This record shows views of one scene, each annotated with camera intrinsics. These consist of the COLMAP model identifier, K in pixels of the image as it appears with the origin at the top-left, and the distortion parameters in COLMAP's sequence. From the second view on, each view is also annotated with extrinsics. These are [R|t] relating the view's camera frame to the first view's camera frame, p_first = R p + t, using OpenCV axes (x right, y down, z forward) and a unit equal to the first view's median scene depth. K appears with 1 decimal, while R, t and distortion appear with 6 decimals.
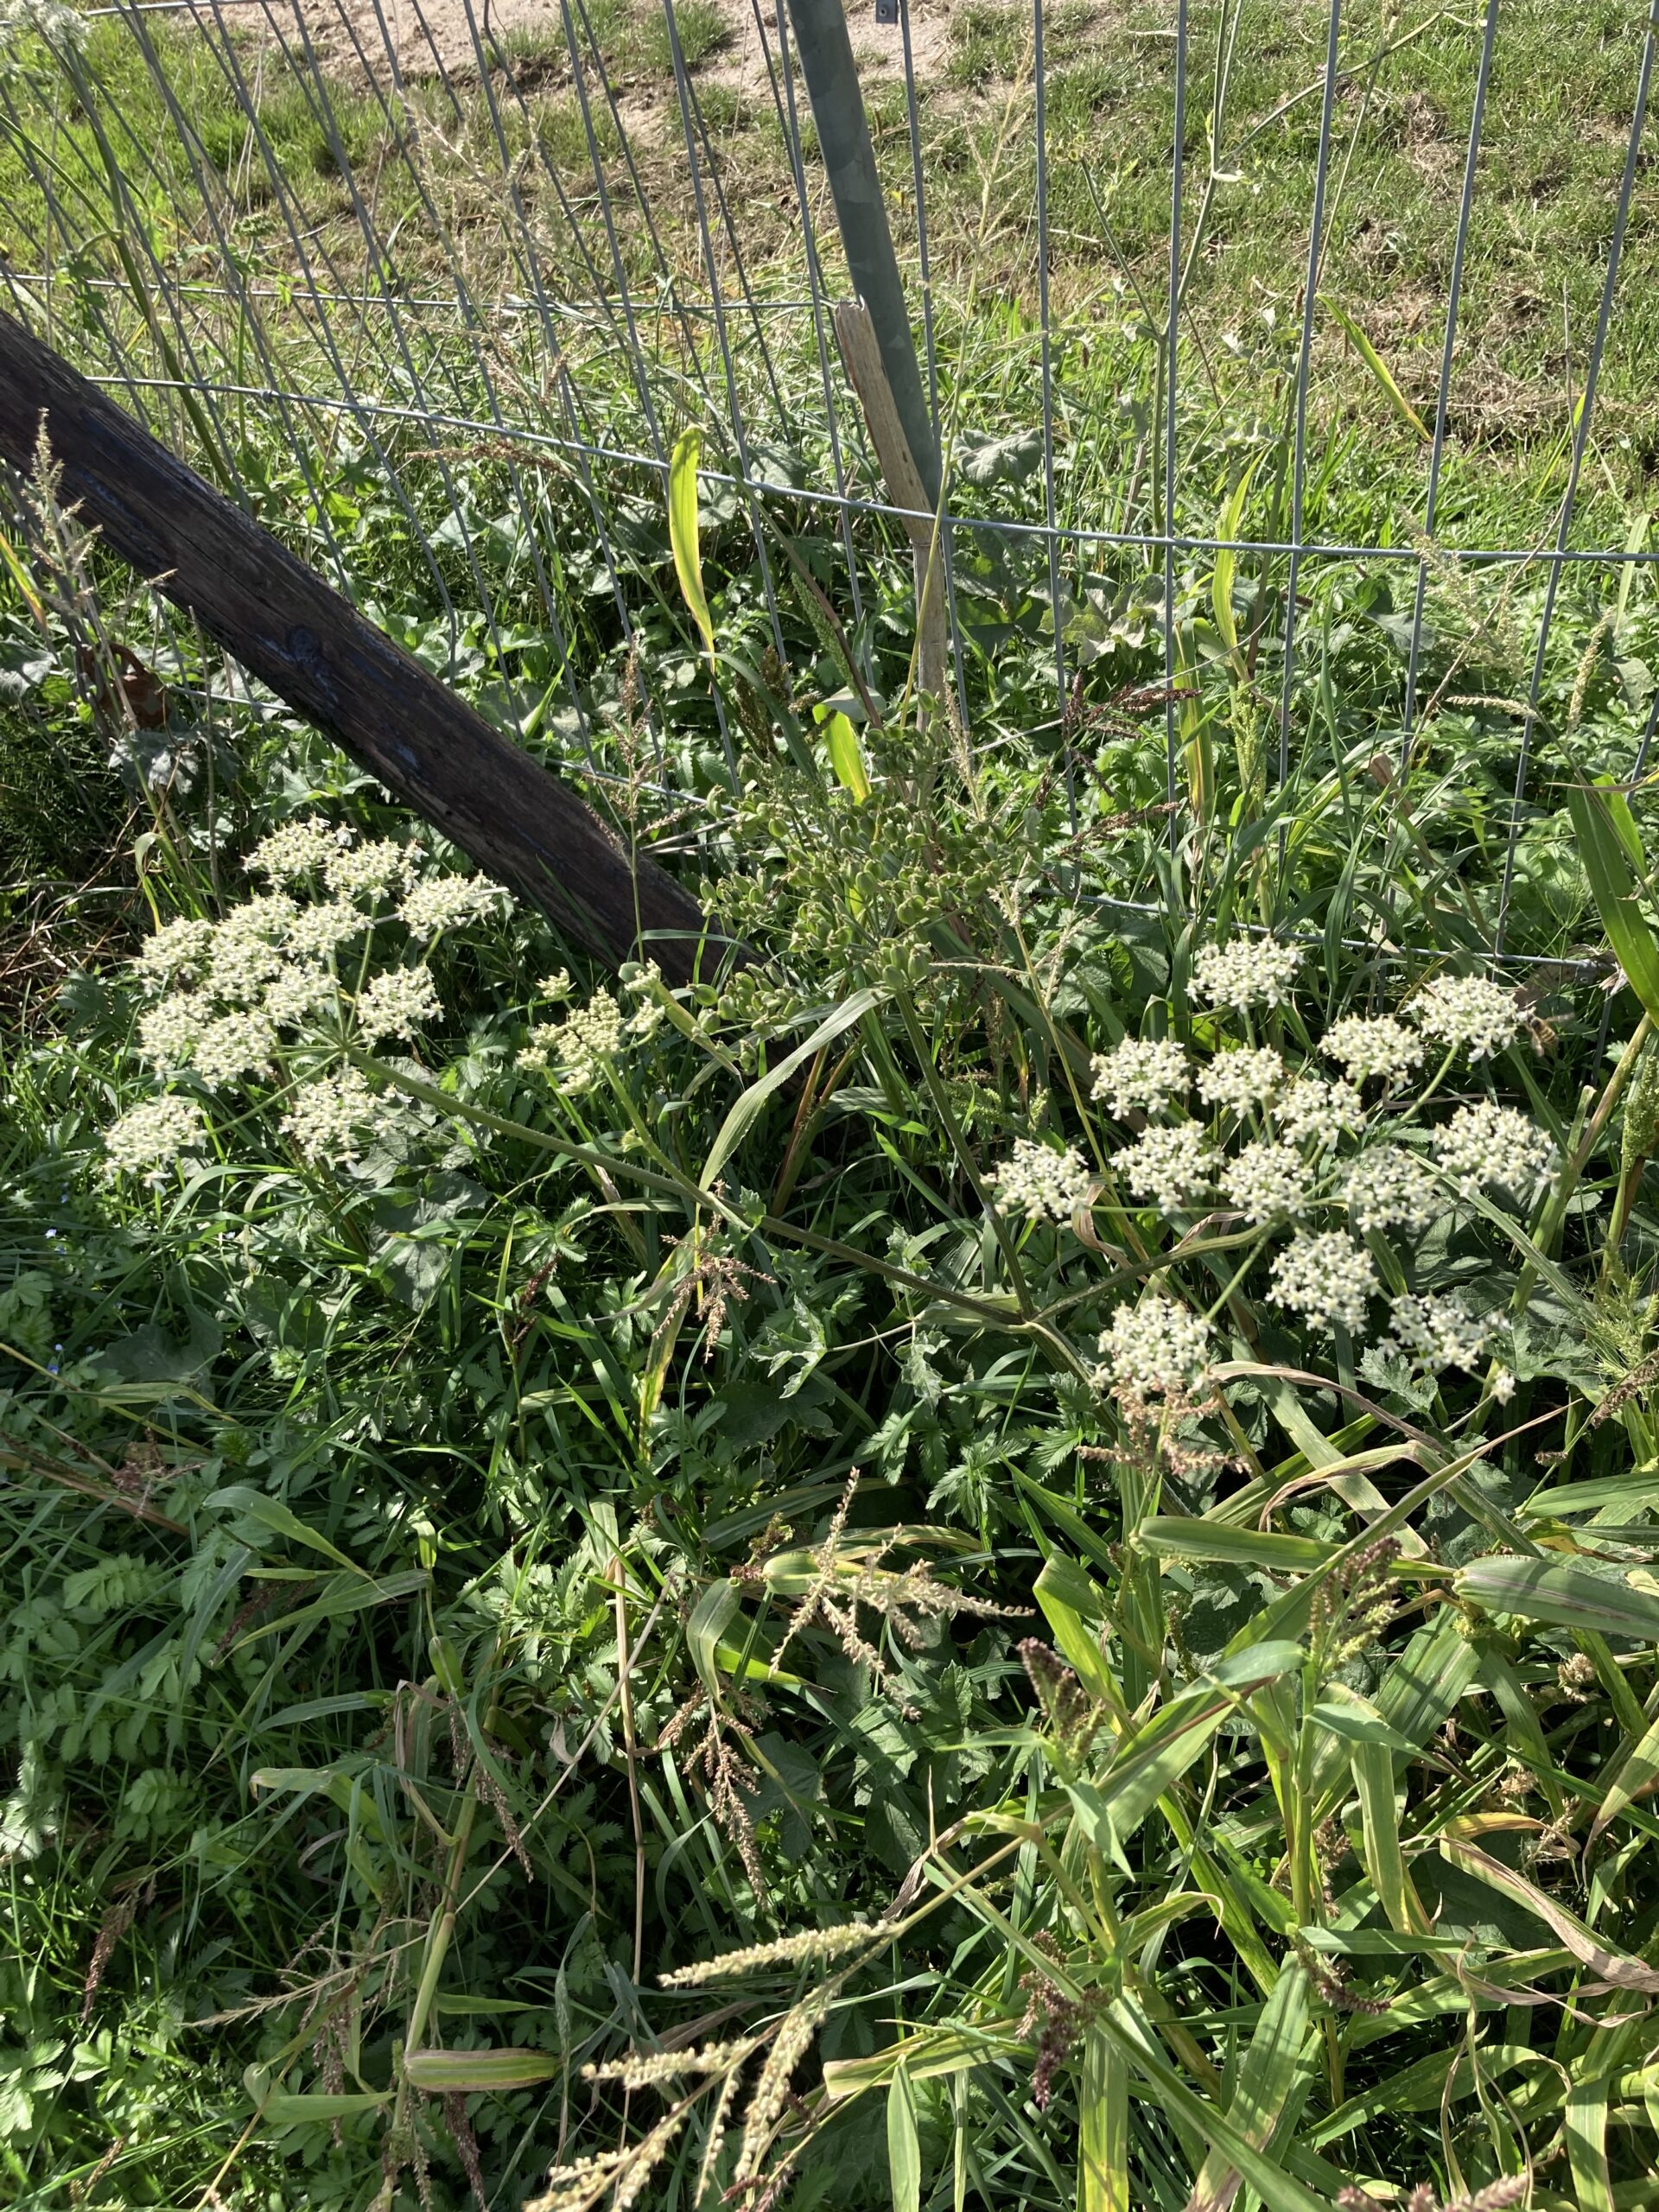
lens RADIAL K [[1881.0, 0, 836.4], [0, 1881.0, 1117.9], [0, 0, 1]] dist [0.001563, -0.051521]
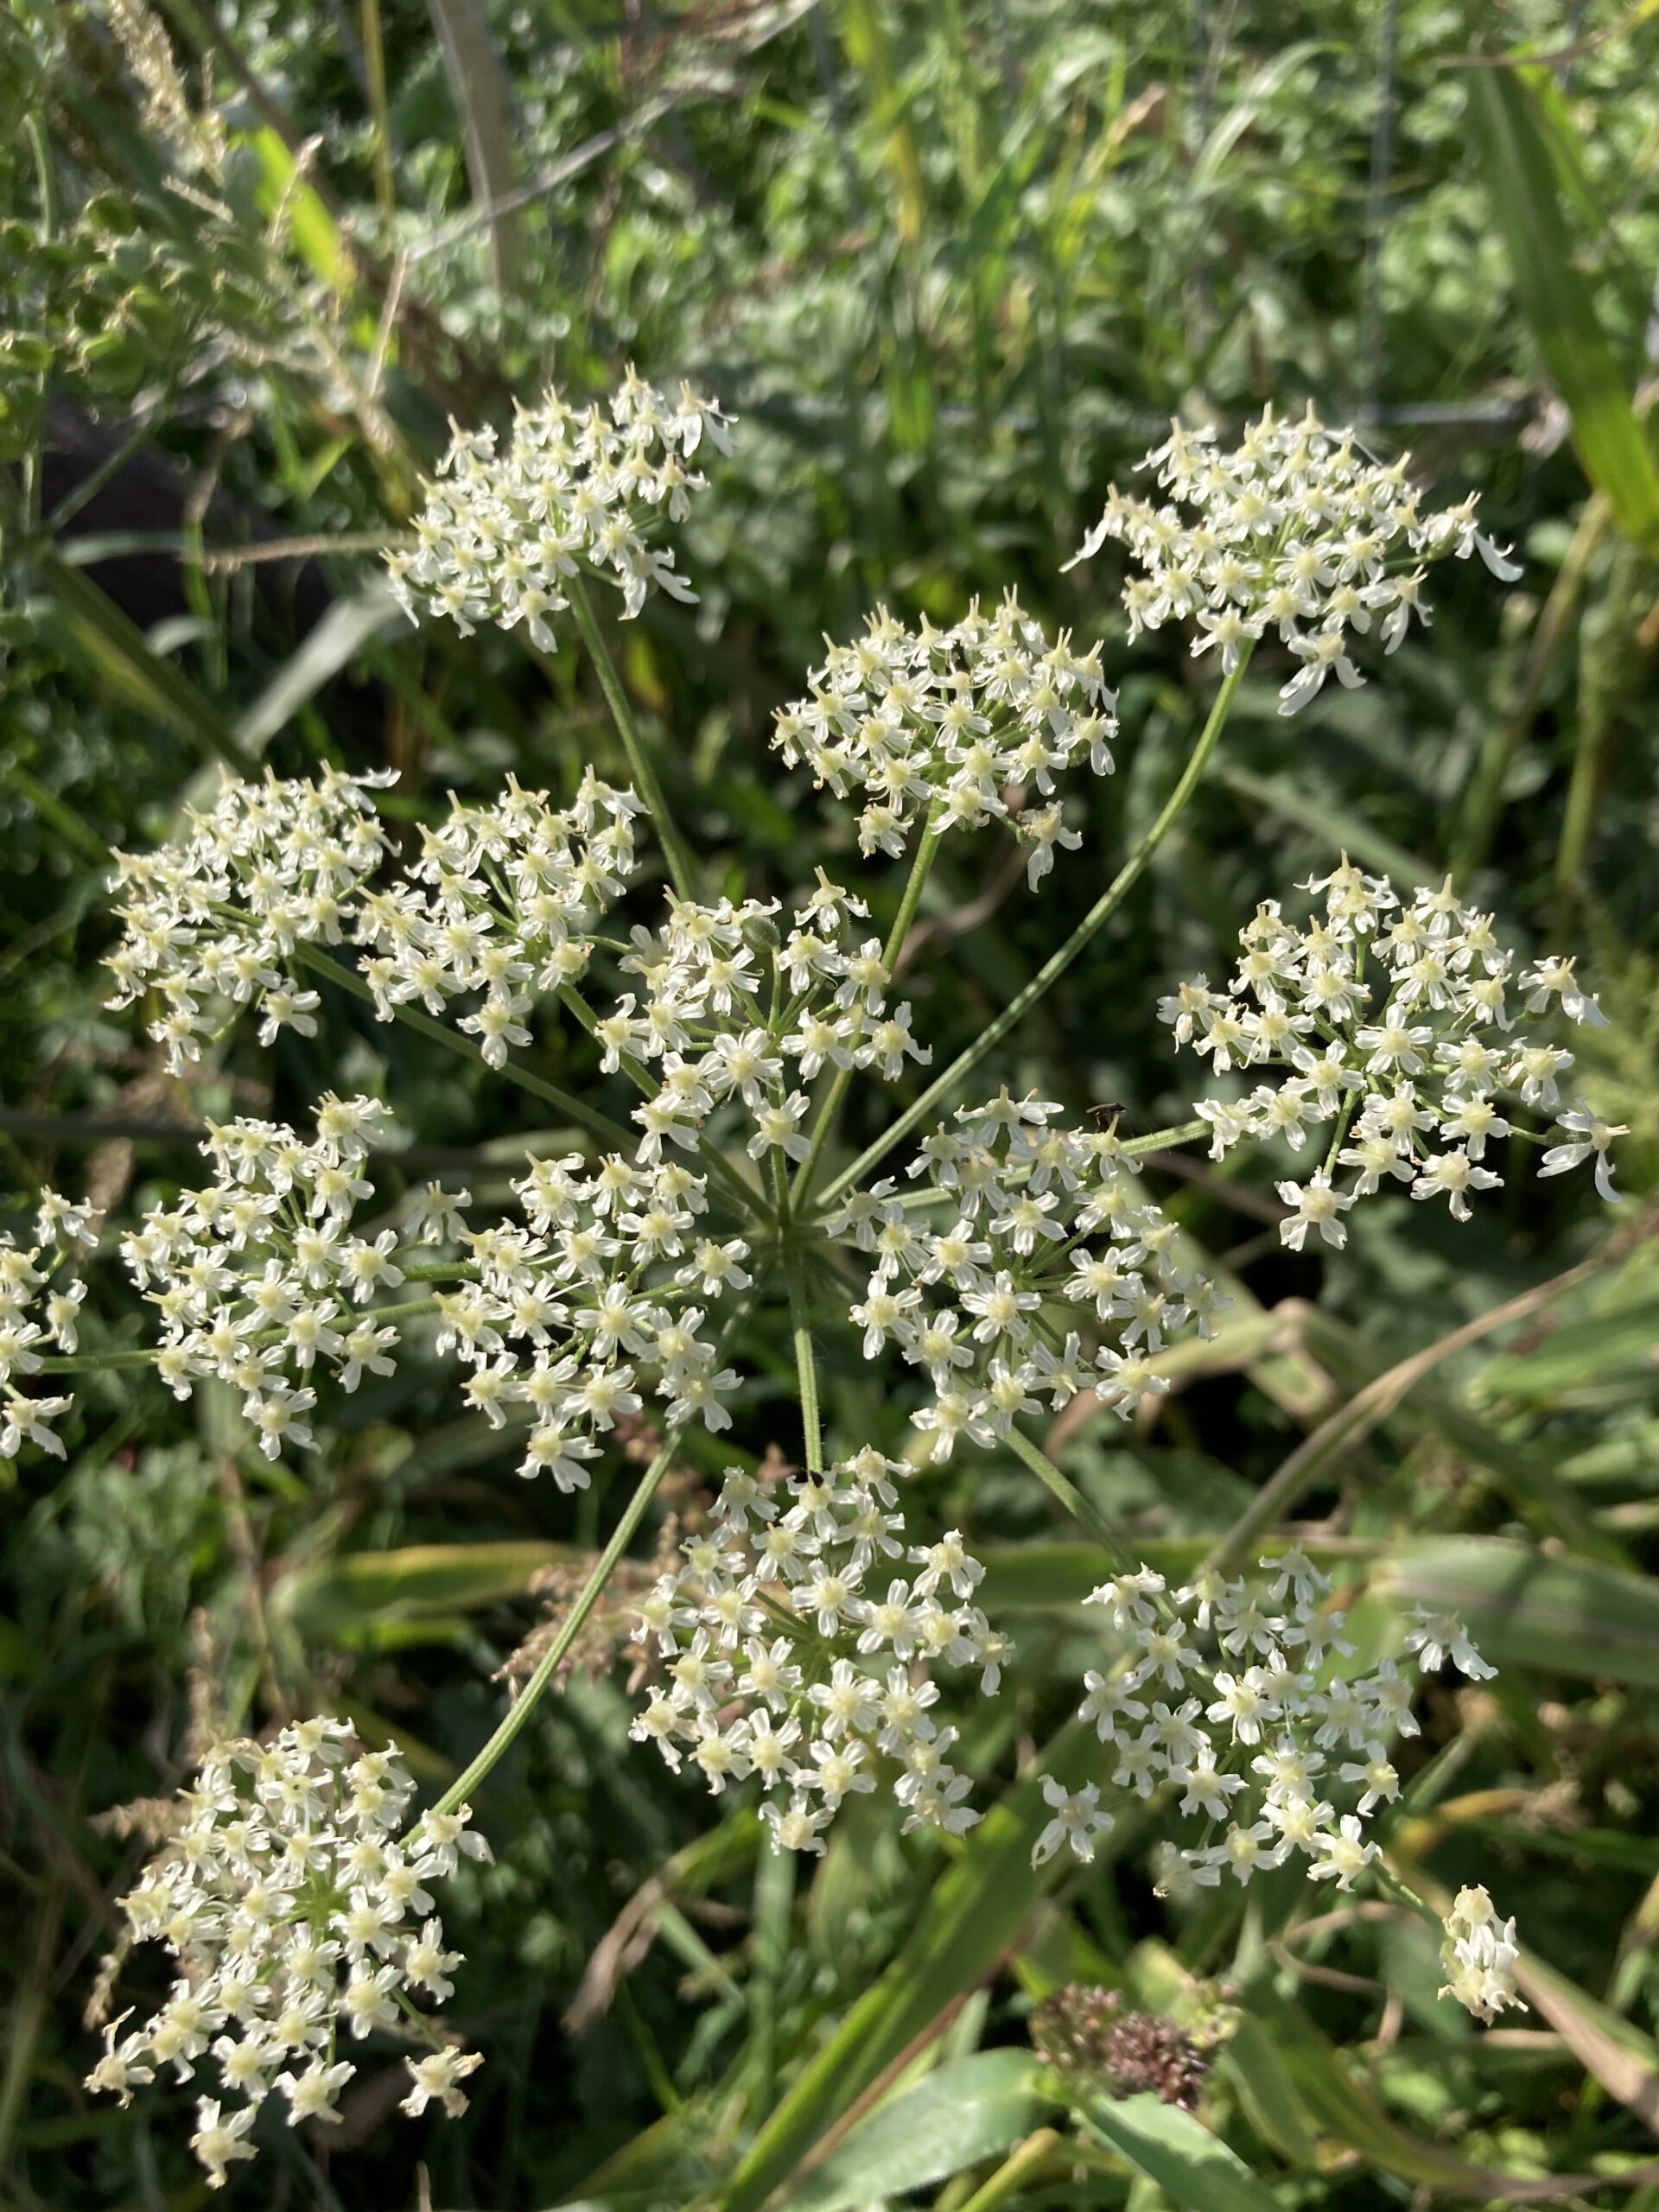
lens RADIAL K [[1881.0, 0, 836.4], [0, 1881.0, 1117.9], [0, 0, 1]] dist [0.001563, -0.051521]
pose [[0.986858, -0.157783, 0.034857, 0.248409], [0.144388, 0.957902, 0.248145, -0.053648], [-0.072542, -0.239852, 0.968095, 0.706051]]
